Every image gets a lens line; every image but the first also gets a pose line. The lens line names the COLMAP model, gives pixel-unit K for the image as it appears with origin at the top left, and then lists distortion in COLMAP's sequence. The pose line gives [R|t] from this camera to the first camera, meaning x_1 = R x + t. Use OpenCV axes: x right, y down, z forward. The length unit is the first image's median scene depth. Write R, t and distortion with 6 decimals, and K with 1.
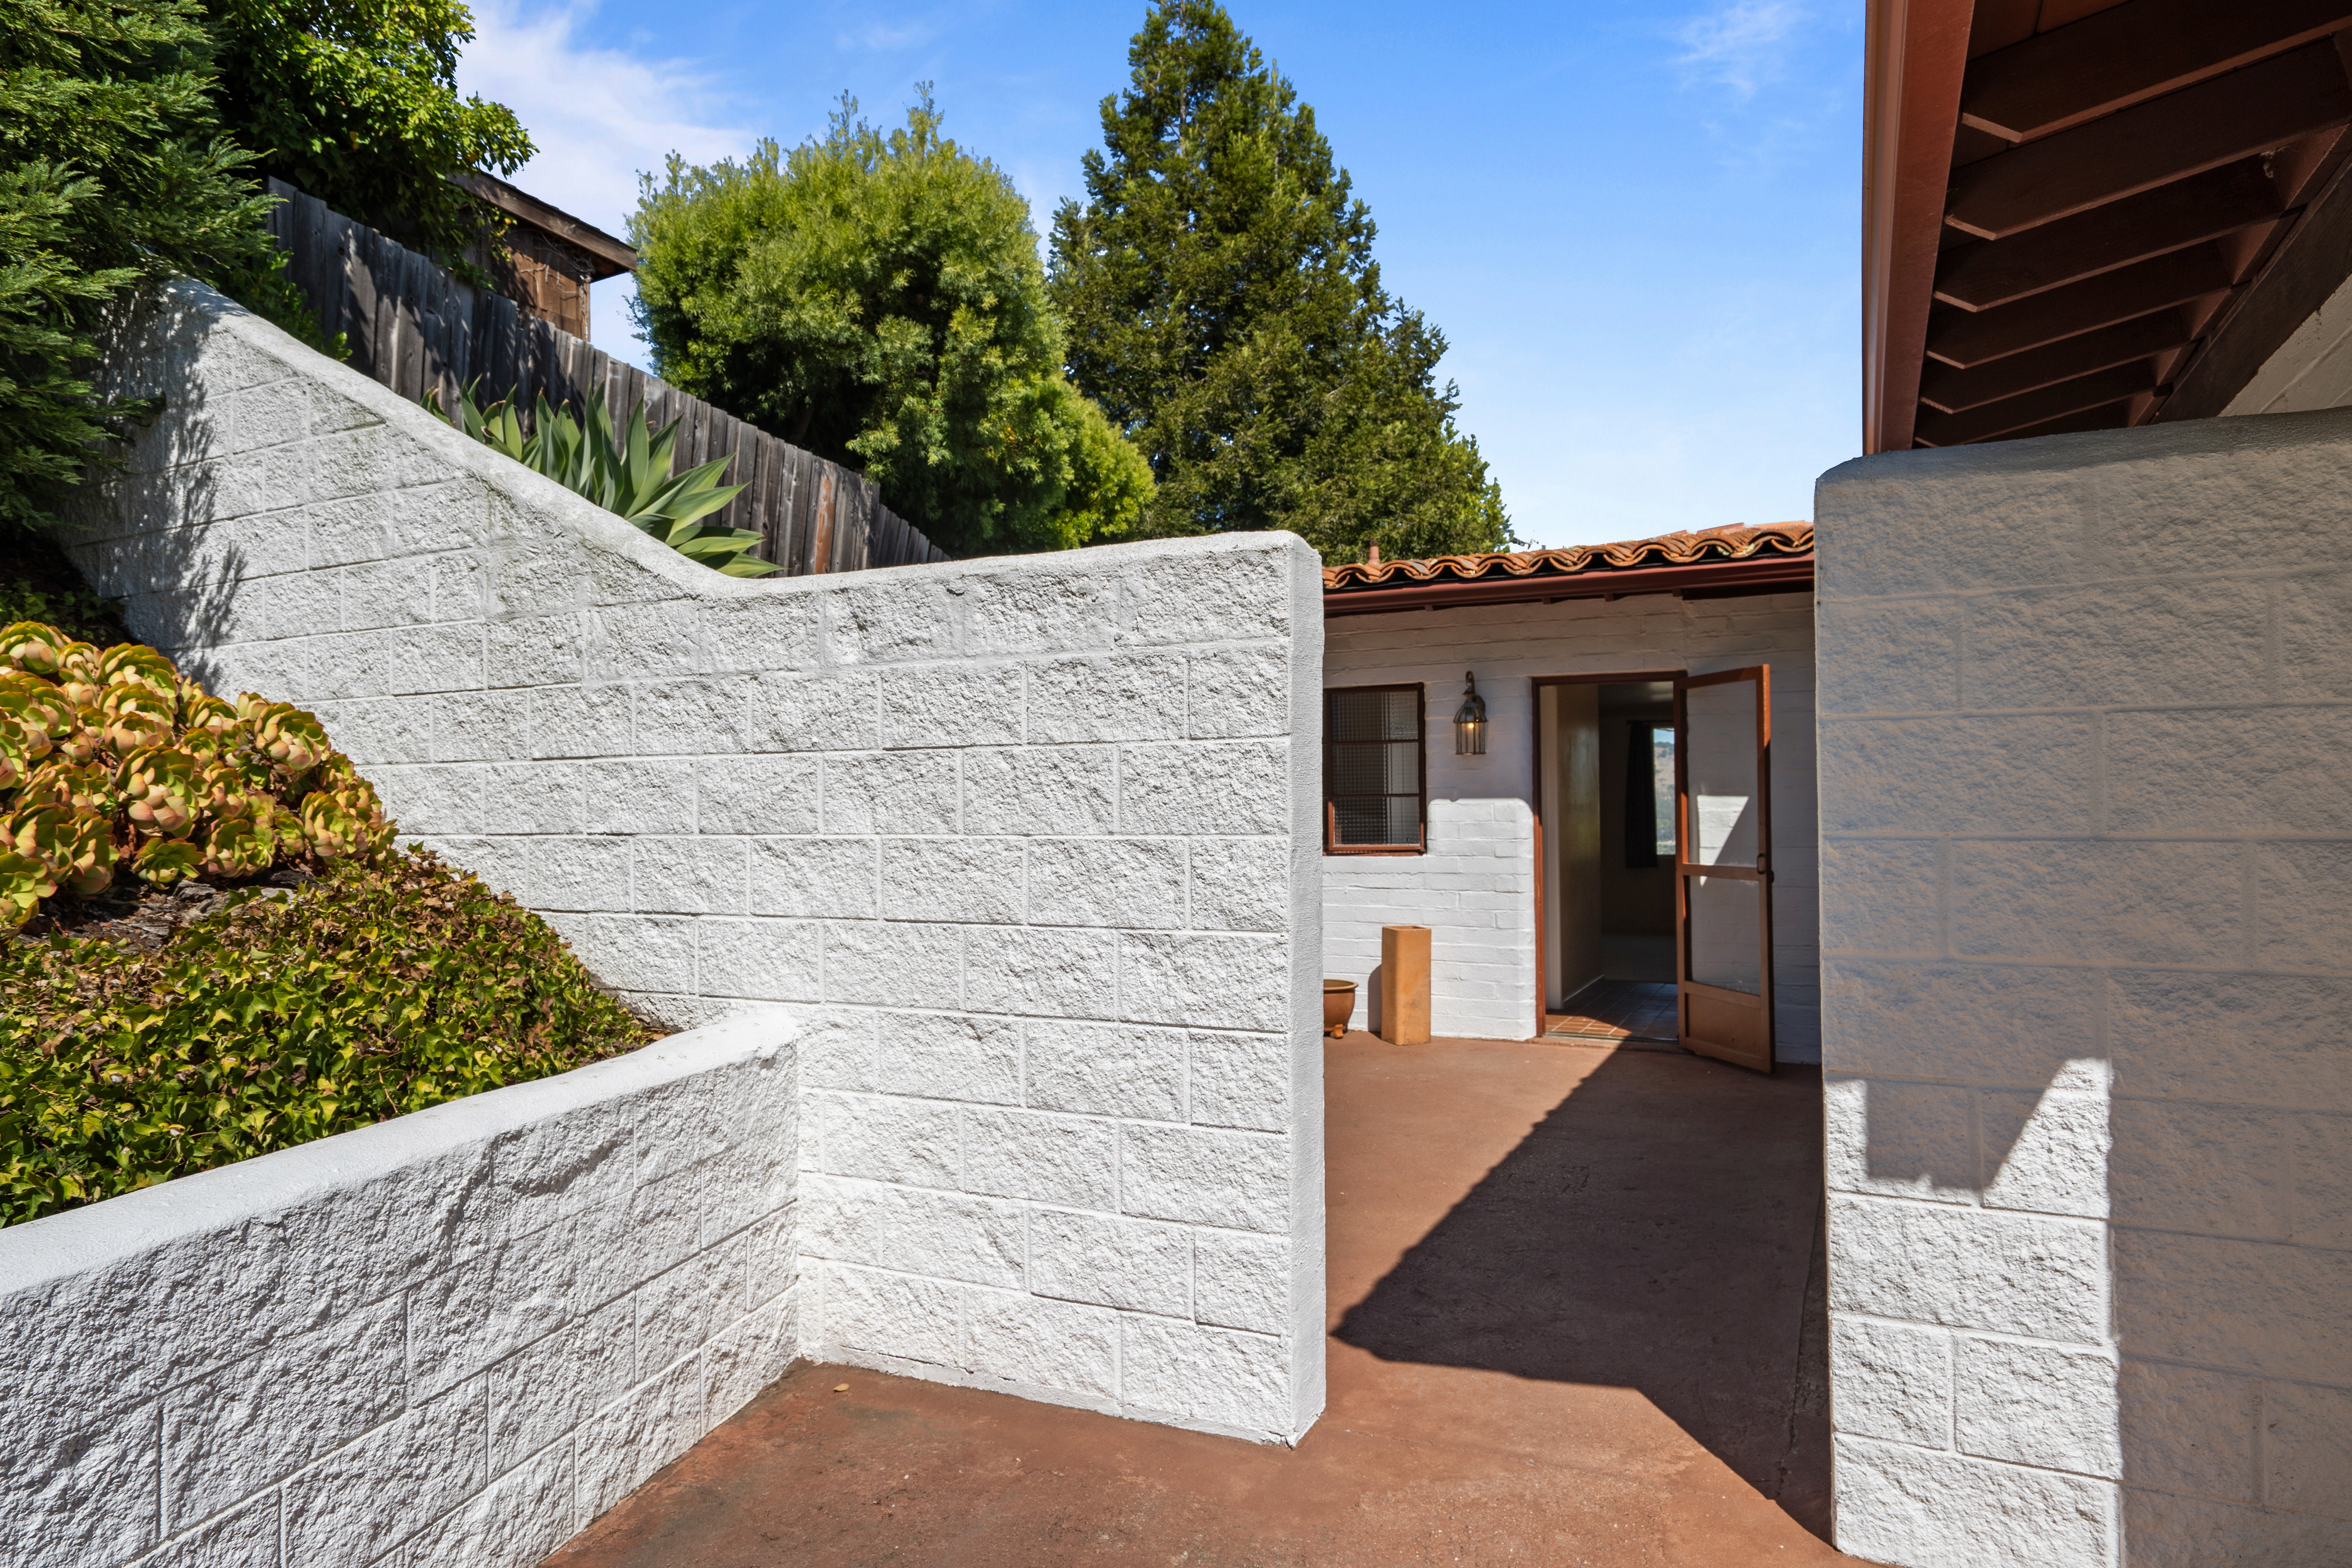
lens RADIAL K [[1328.7, 0, 1183.4], [0, 1328.7, 791.5], [0, 0, 1]] dist [0.003626, -0.000123]
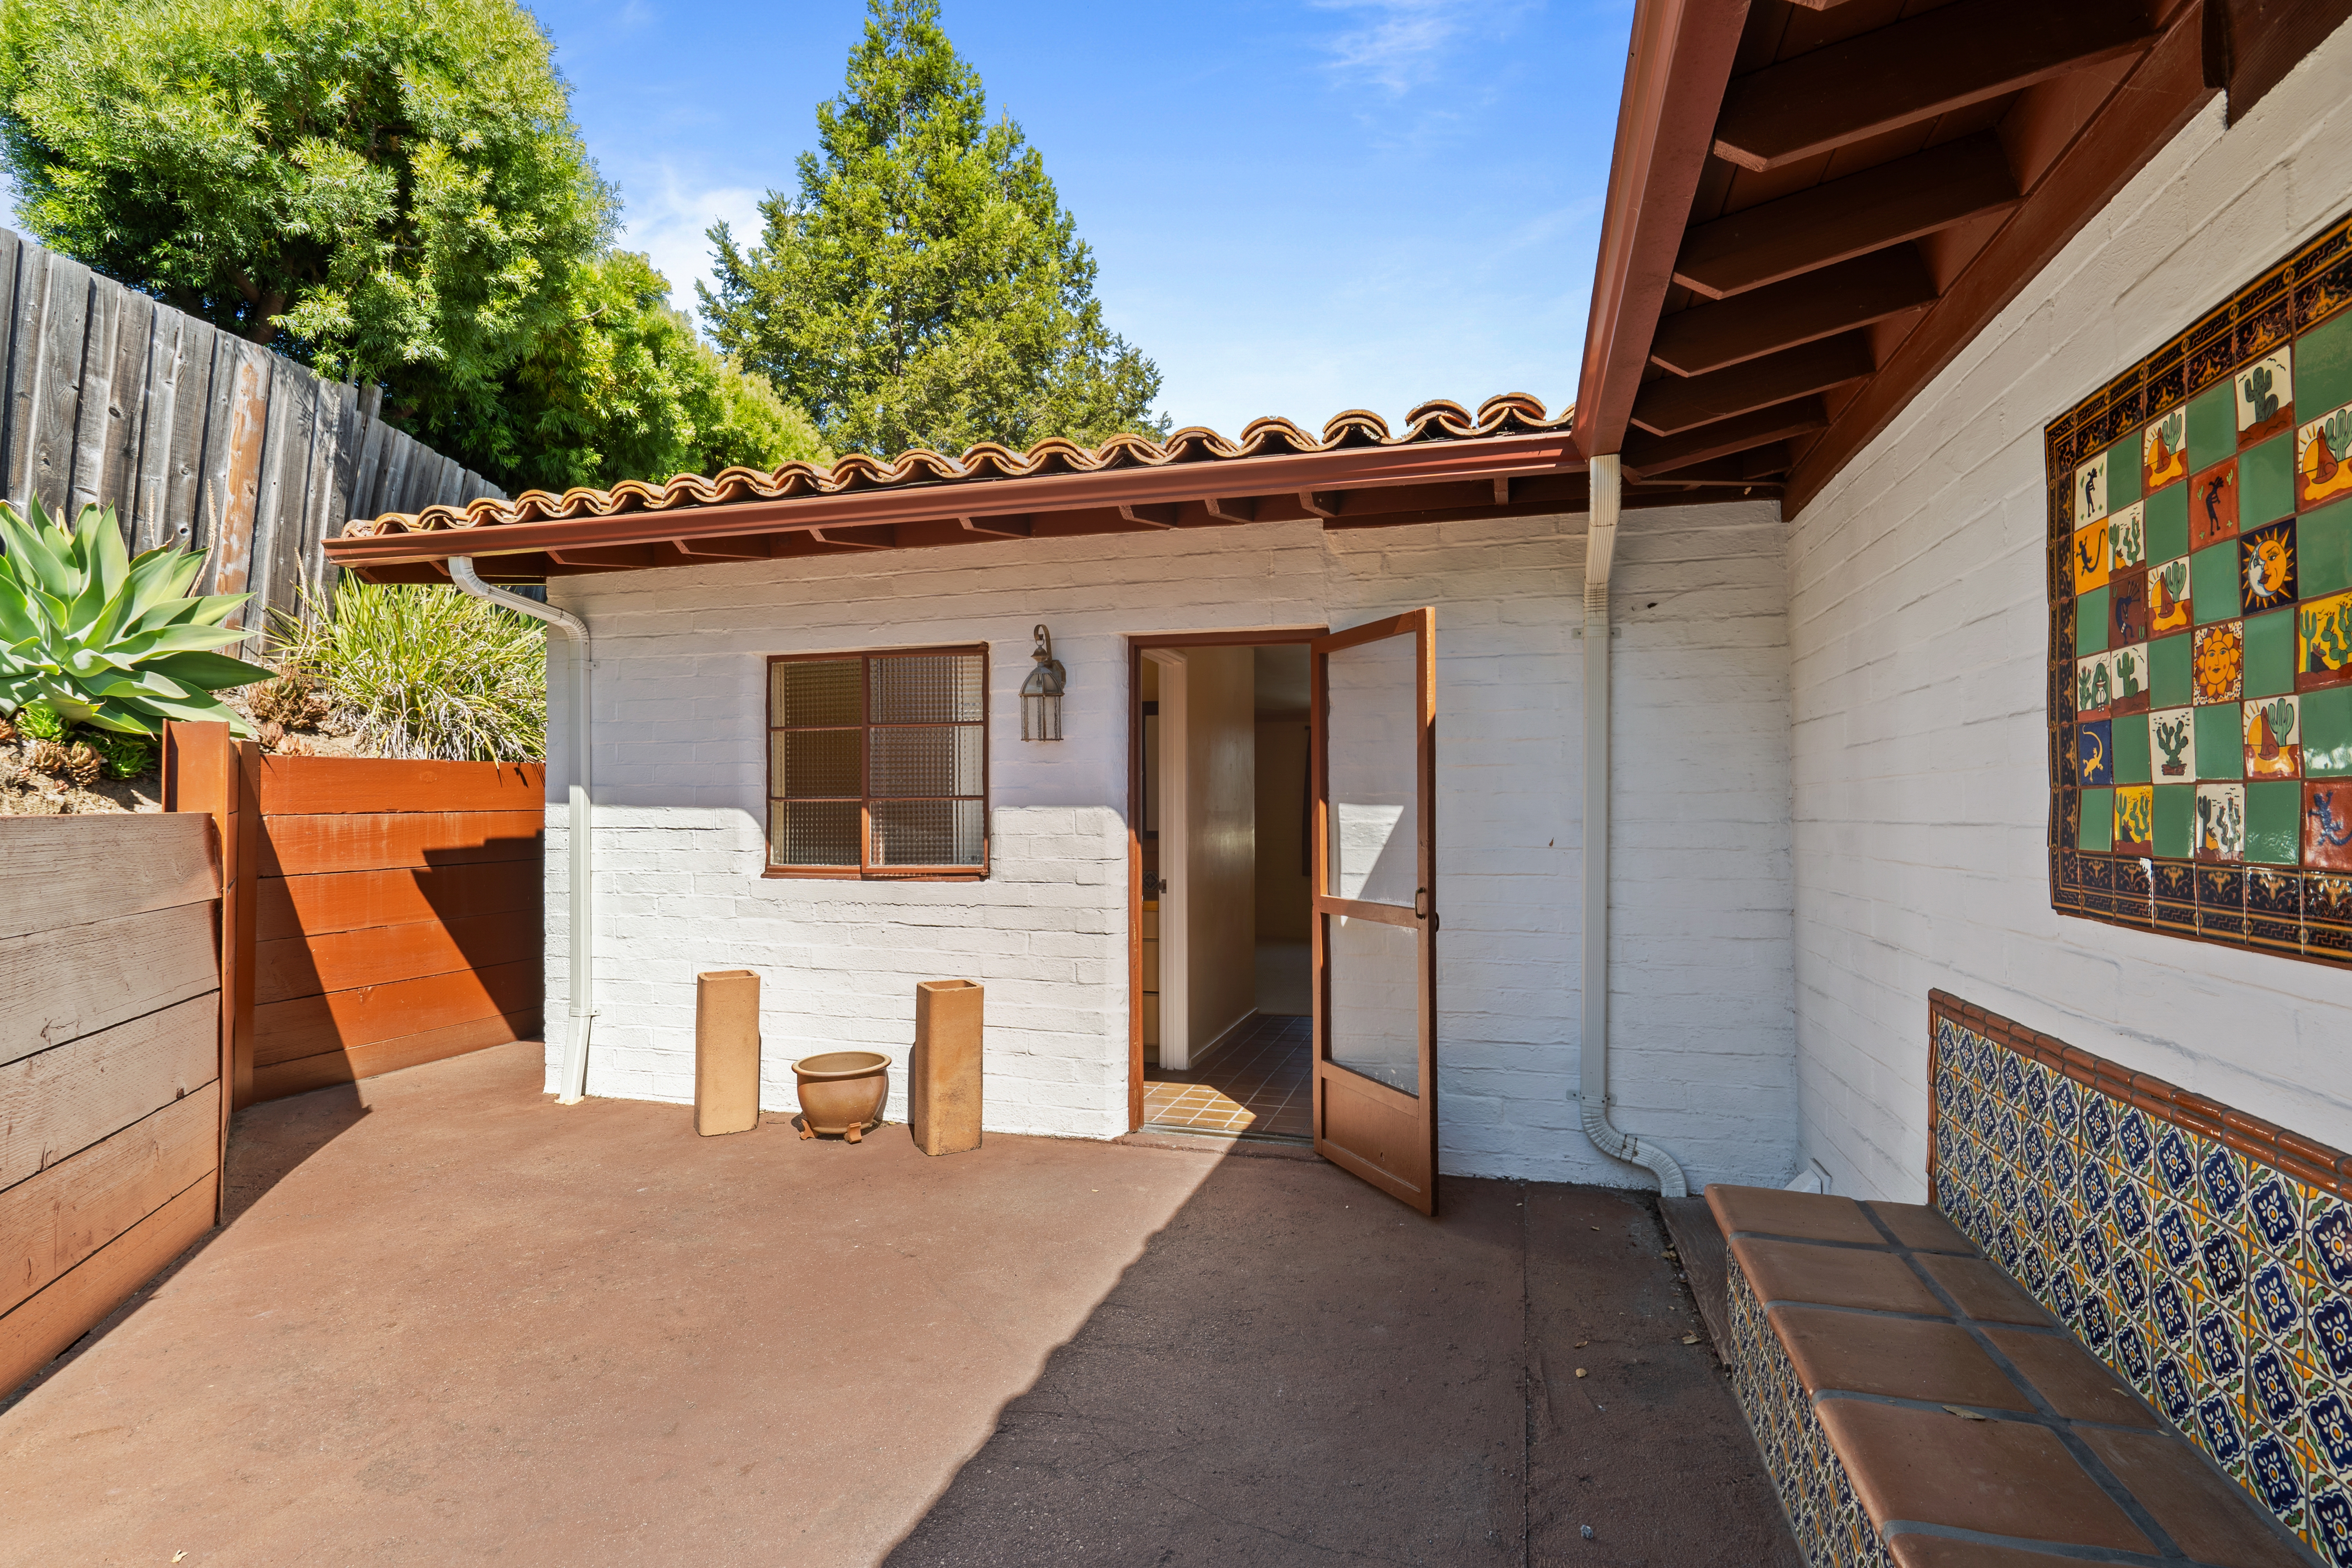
lens RADIAL K [[1092.8, 0, 1173.9], [0, 1092.8, 788.2], [0, 0, 1]] dist [0.002567, 0.000571]
pose [[0.984890, 0.012074, 0.172762, 0.139830], [-0.010496, 0.999894, -0.010047, 0.001971], [-0.172865, 0.008082, 0.984912, 0.309966]]
